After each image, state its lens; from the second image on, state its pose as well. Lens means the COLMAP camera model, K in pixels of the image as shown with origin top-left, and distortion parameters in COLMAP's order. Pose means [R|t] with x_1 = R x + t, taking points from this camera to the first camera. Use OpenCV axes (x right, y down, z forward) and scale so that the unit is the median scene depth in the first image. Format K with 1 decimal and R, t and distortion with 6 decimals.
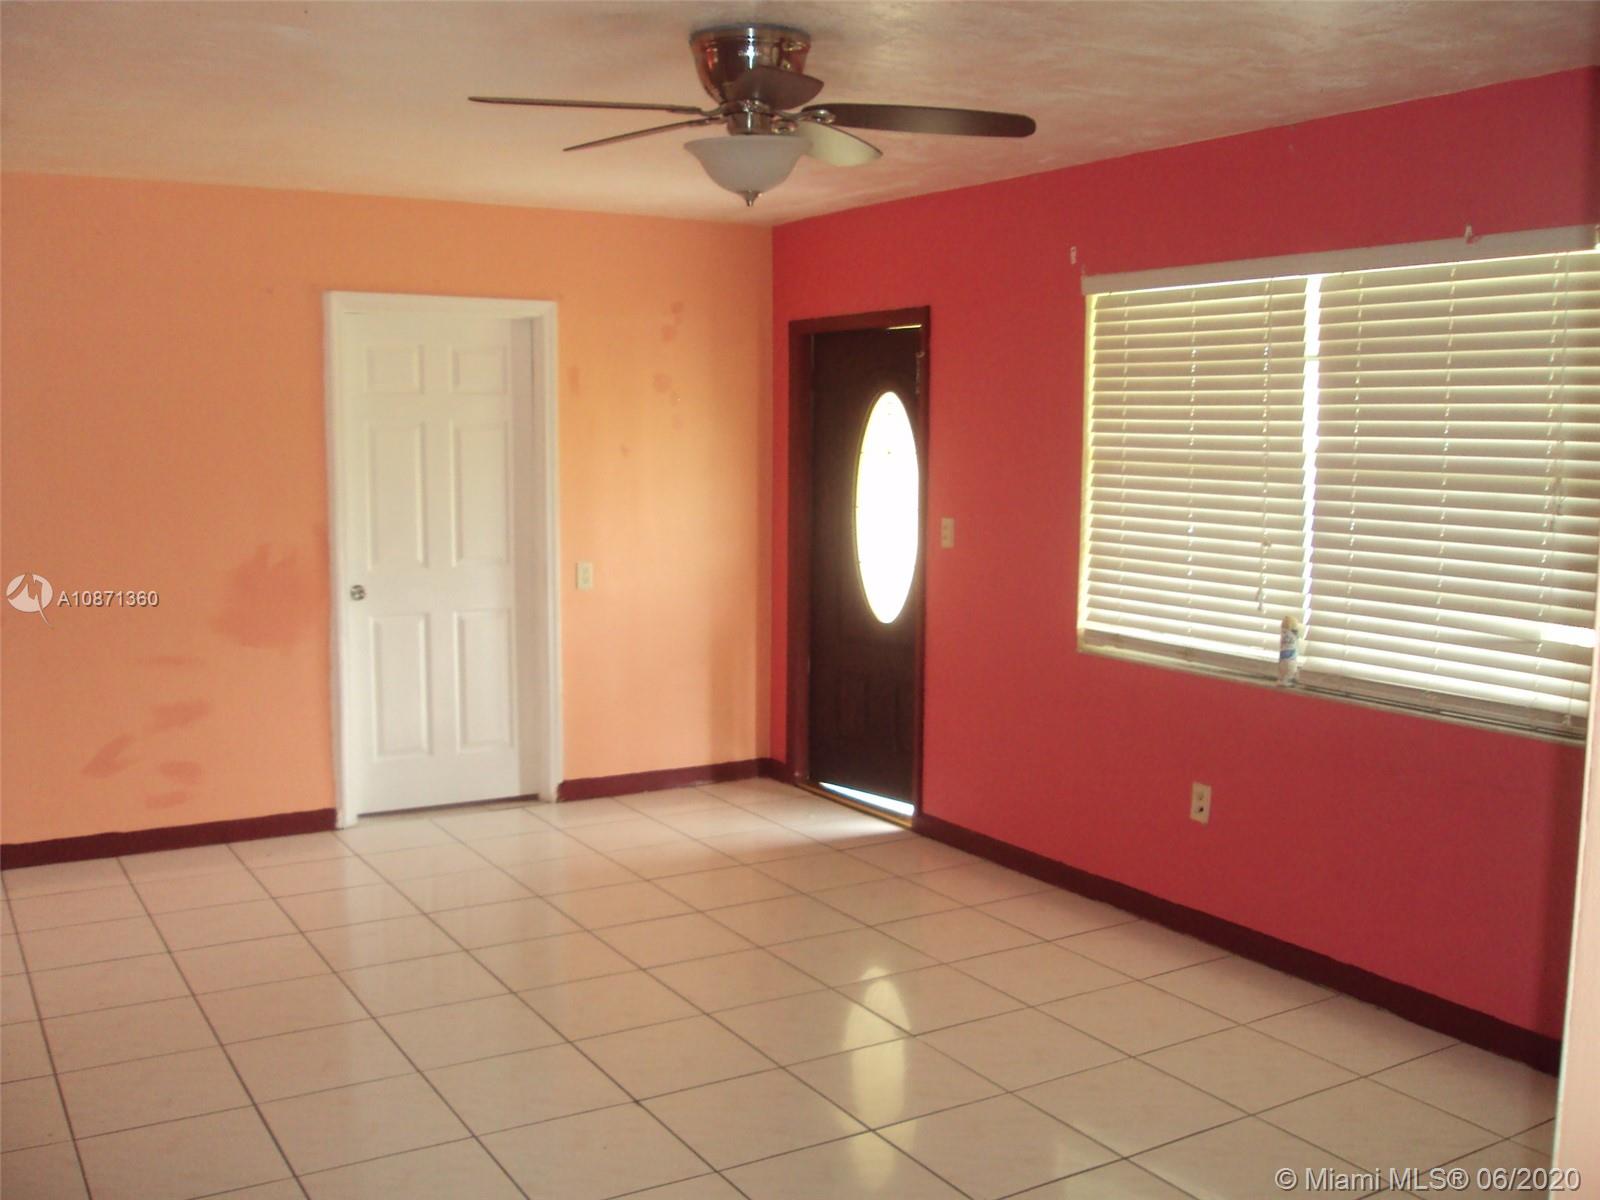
lens RADIAL K [[1563.6, 0, 800.3], [0, 1563.6, 593.8], [0, 0, 1]] dist [-0.015613, 0.000000]
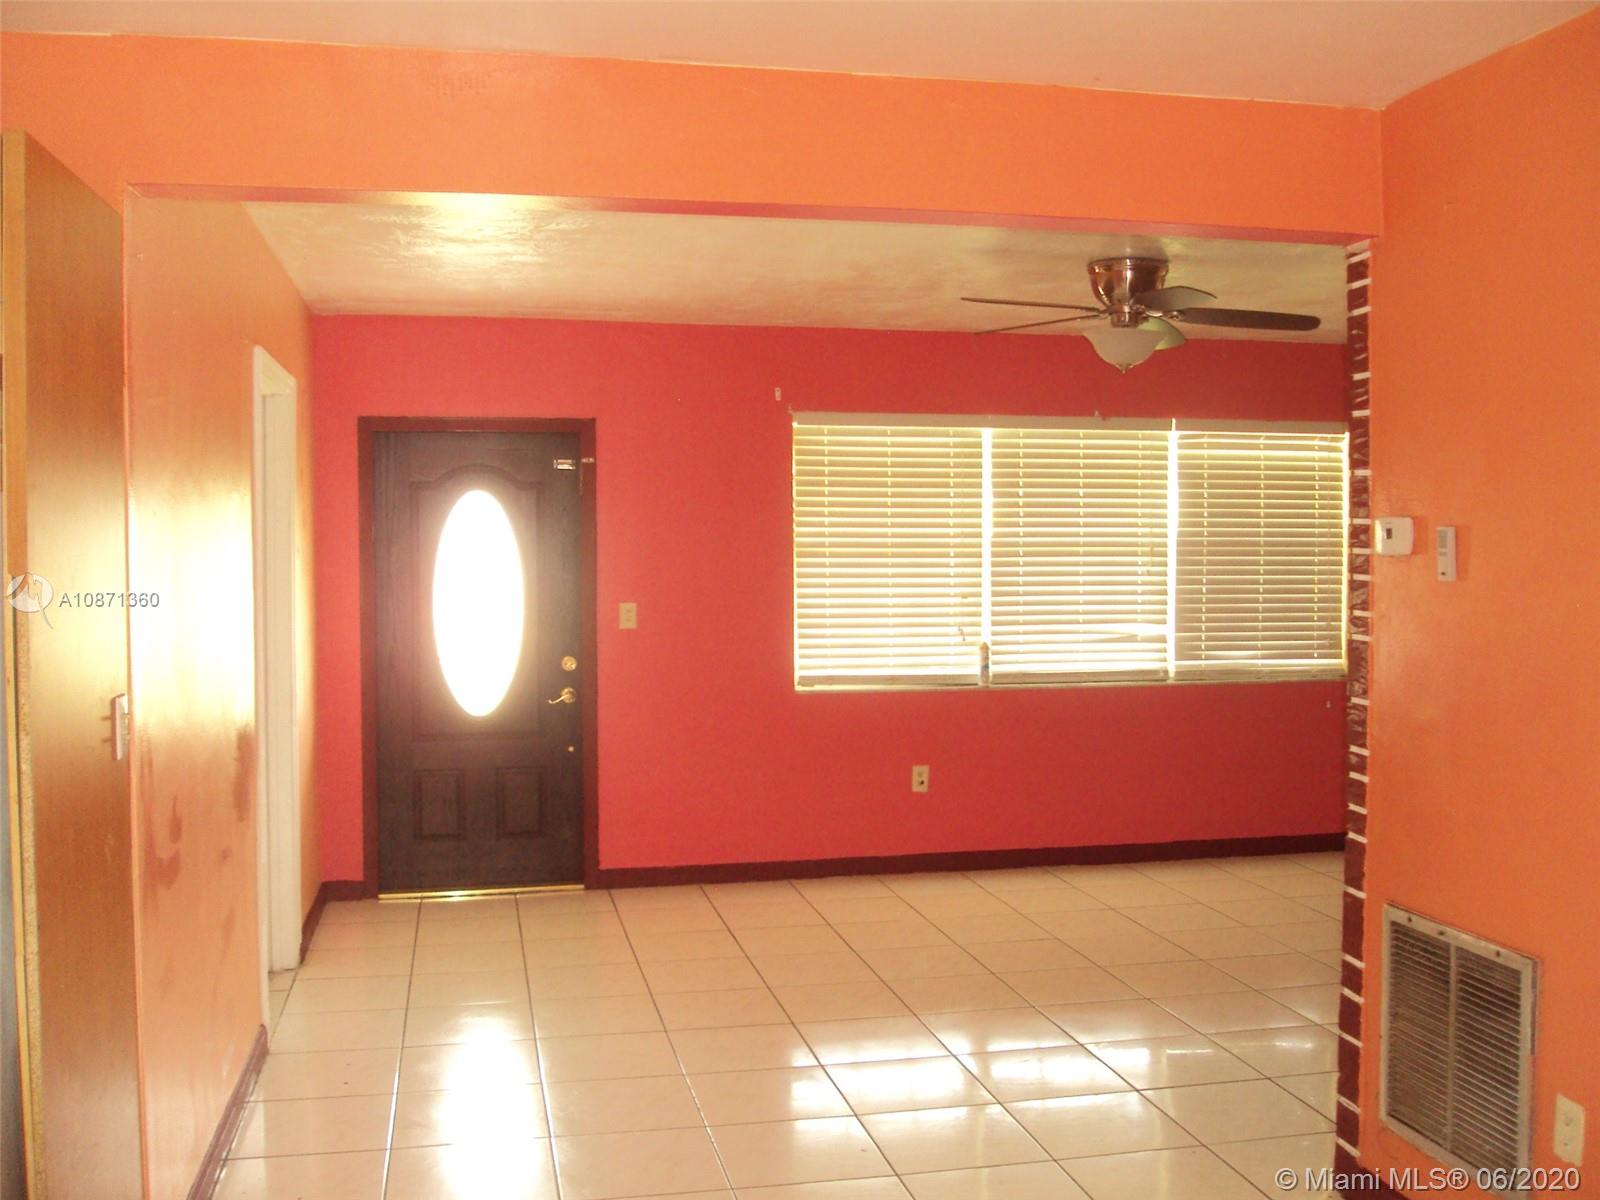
lens RADIAL K [[1563.6, 0, 799.4], [0, 1563.6, 606.2], [0, 0, 1]] dist [-0.015613, 0.000000]
pose [[0.335280, -0.055023, 0.940510, -1.235006], [0.105125, 0.994244, 0.020691, -0.074129], [-0.936235, 0.091934, 0.339135, 0.637878]]
